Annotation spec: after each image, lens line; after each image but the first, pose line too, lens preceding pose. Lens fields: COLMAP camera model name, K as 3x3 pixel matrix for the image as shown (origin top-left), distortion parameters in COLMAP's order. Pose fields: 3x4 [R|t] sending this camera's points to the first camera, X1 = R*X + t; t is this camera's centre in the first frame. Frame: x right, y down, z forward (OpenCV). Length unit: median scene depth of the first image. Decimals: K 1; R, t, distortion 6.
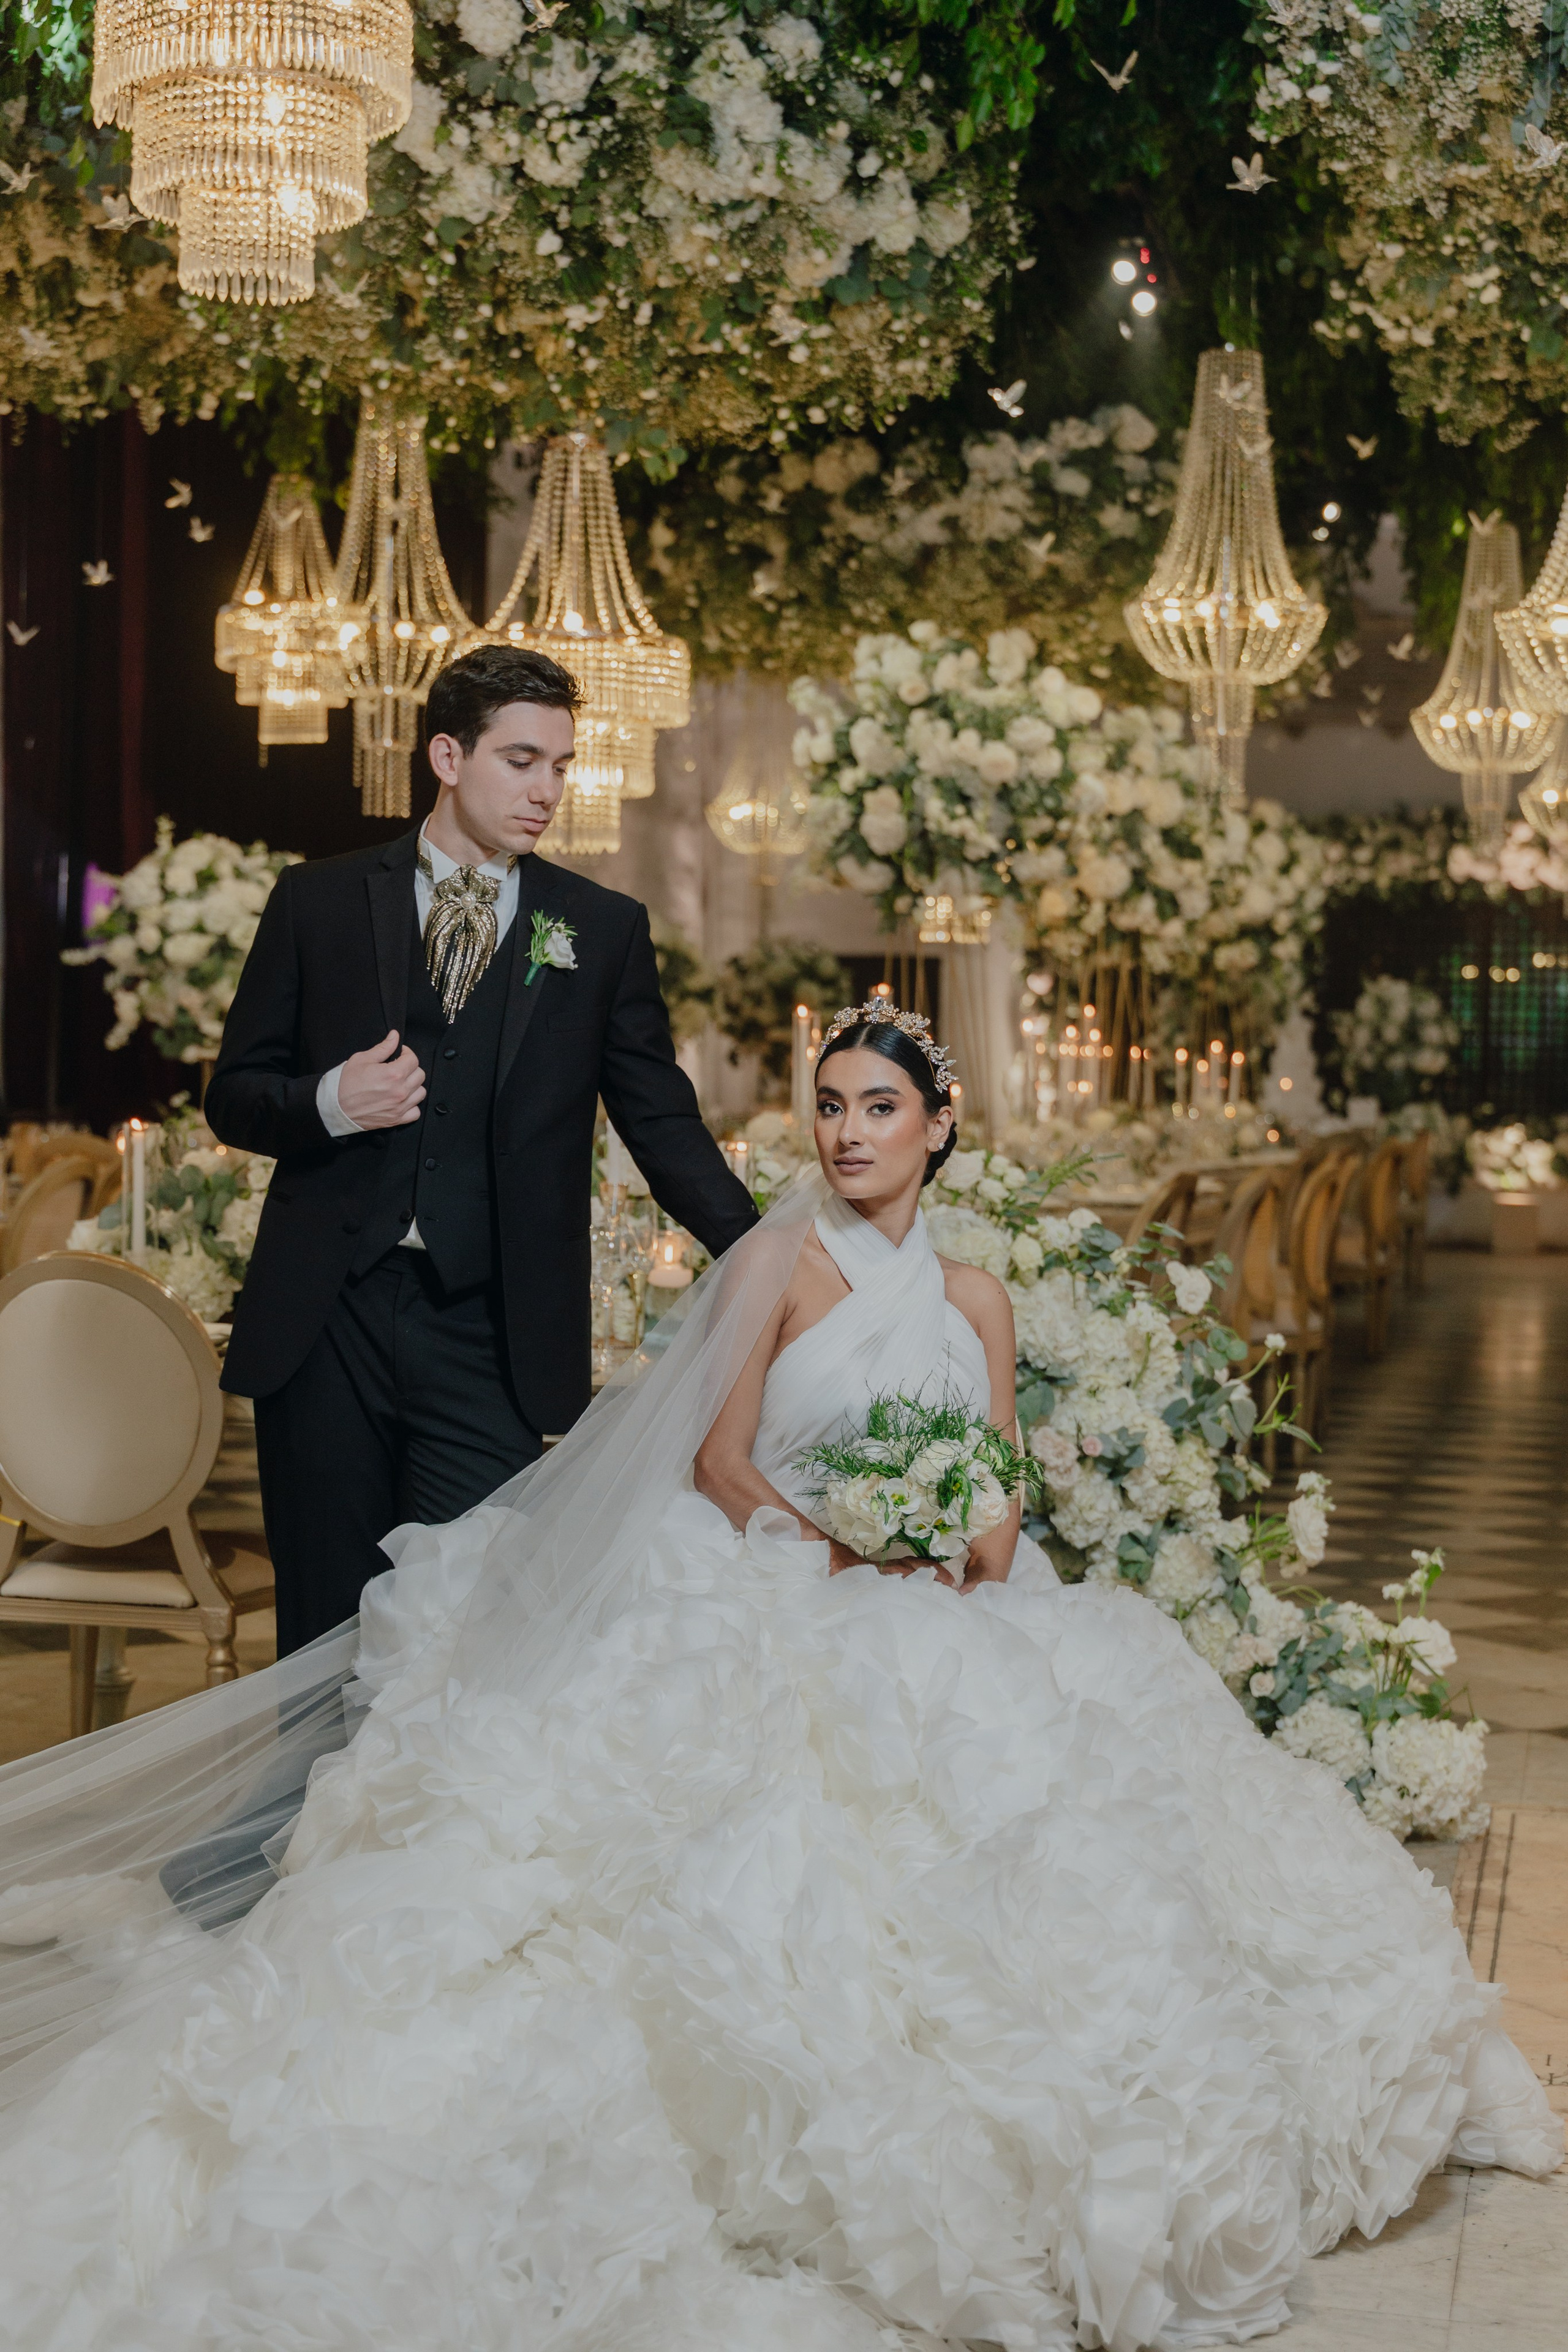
lens RADIAL K [[3202.7, 0, 844.6], [0, 3202.7, 1174.5], [0, 0, 1]] dist [0.039904, 0.000000]
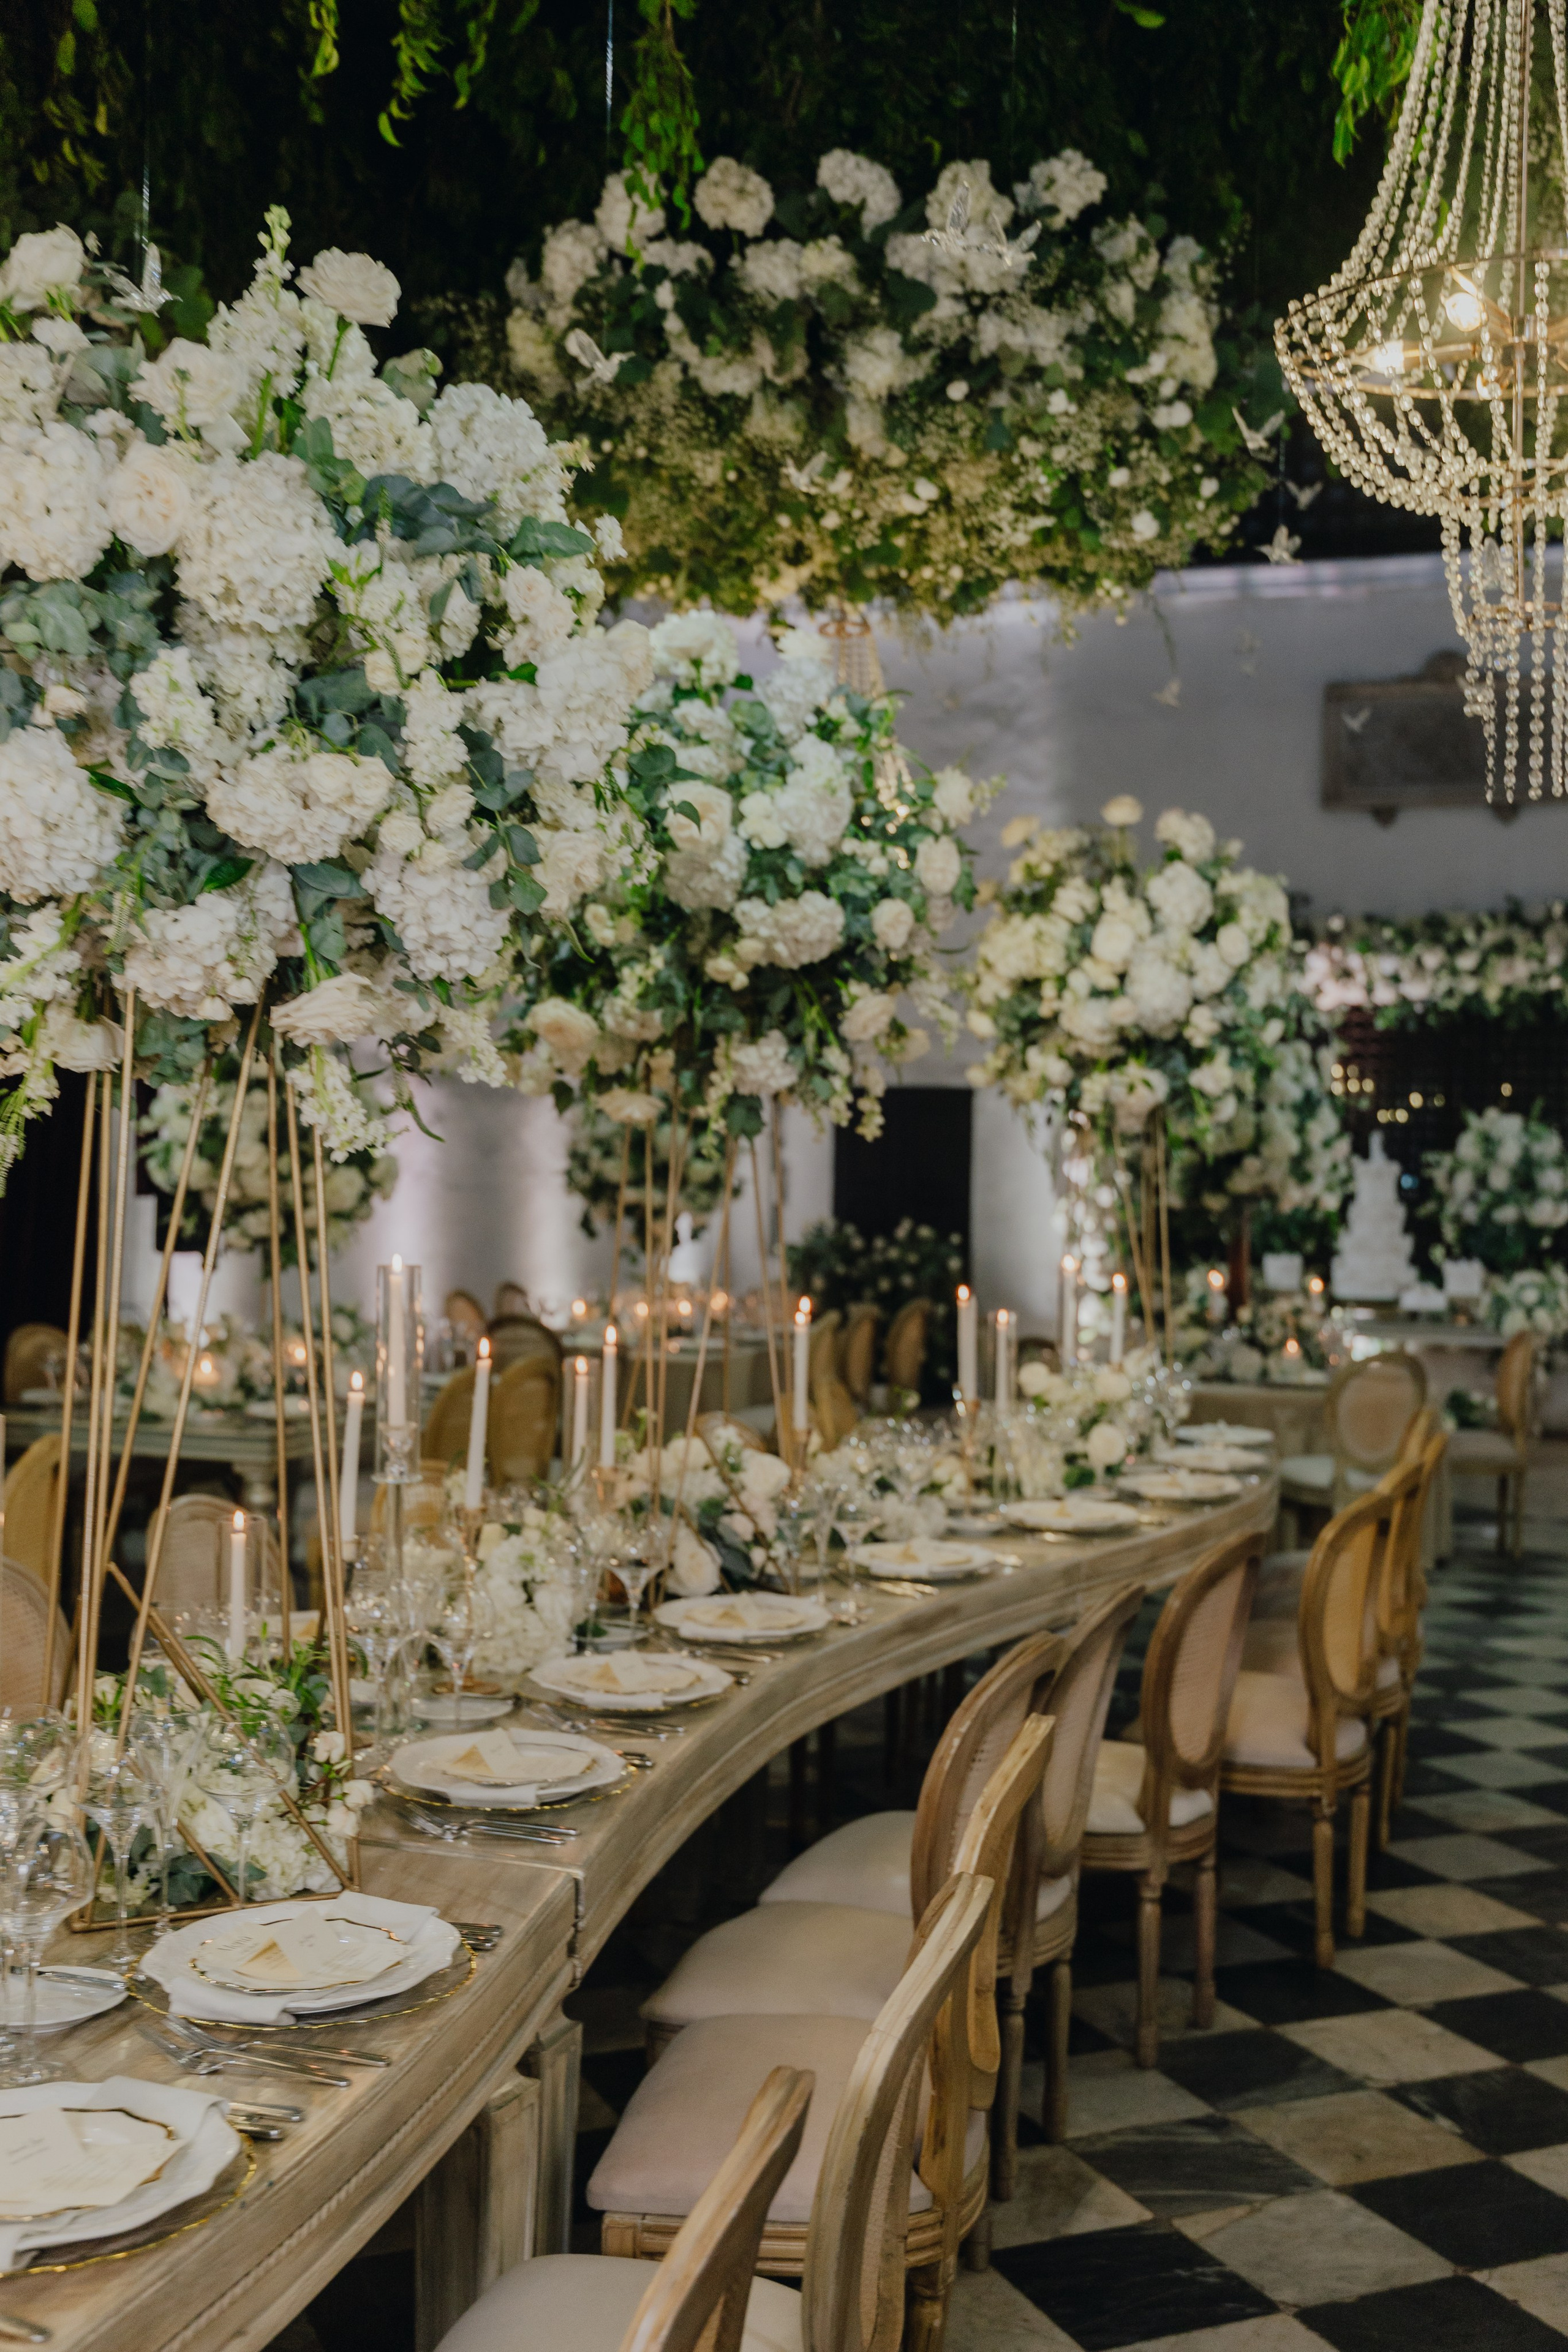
lens RADIAL K [[2451.2, 0, 795.0], [0, 2451.2, 1174.2], [0, 0, 1]] dist [0.008859, 0.000000]
pose [[0.990778, -0.003653, -0.135449, 0.124500], [-0.000629, 0.999502, -0.031556, -0.040615], [0.135497, 0.031350, 0.990282, 0.578767]]
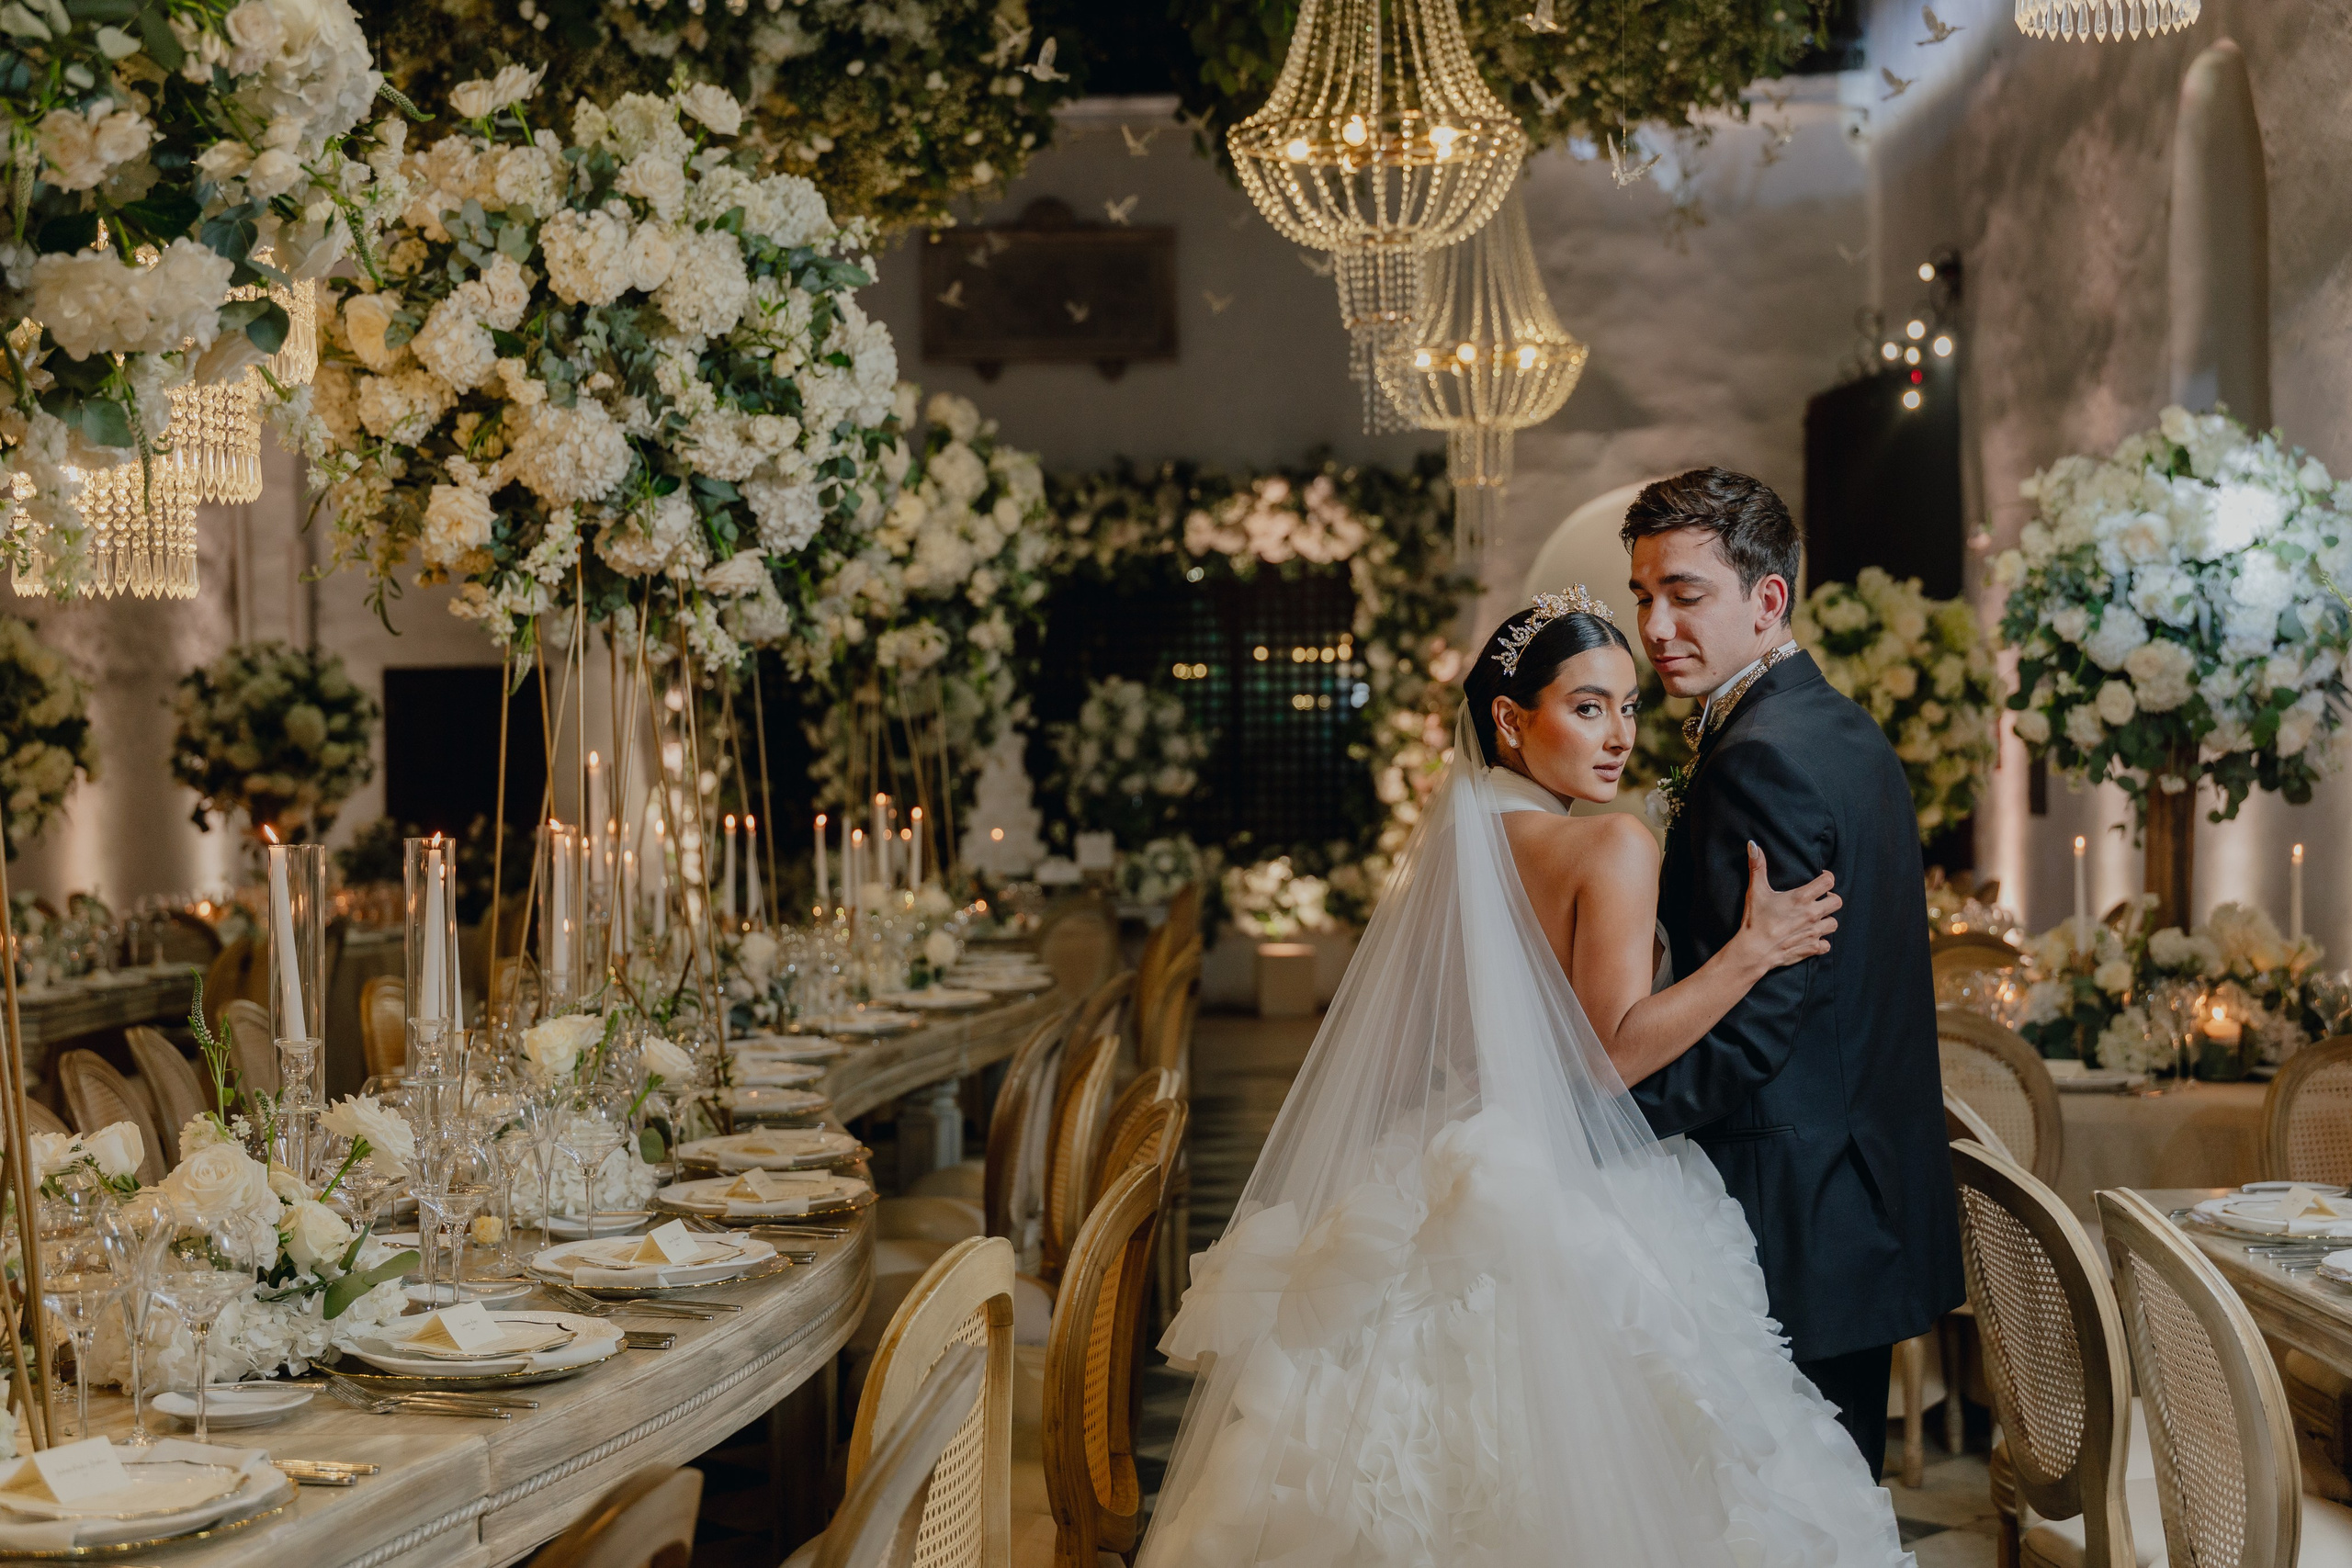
lens RADIAL K [[3060.4, 0, 1151.6], [0, 3060.4, 770.2], [0, 0, 1]] dist [0.039730, 0.000000]
pose [[0.981567, -0.034538, 0.187973, 0.056642], [0.040913, 0.998708, -0.030138, -0.024817], [-0.186689, 0.037273, 0.981712, 0.417572]]
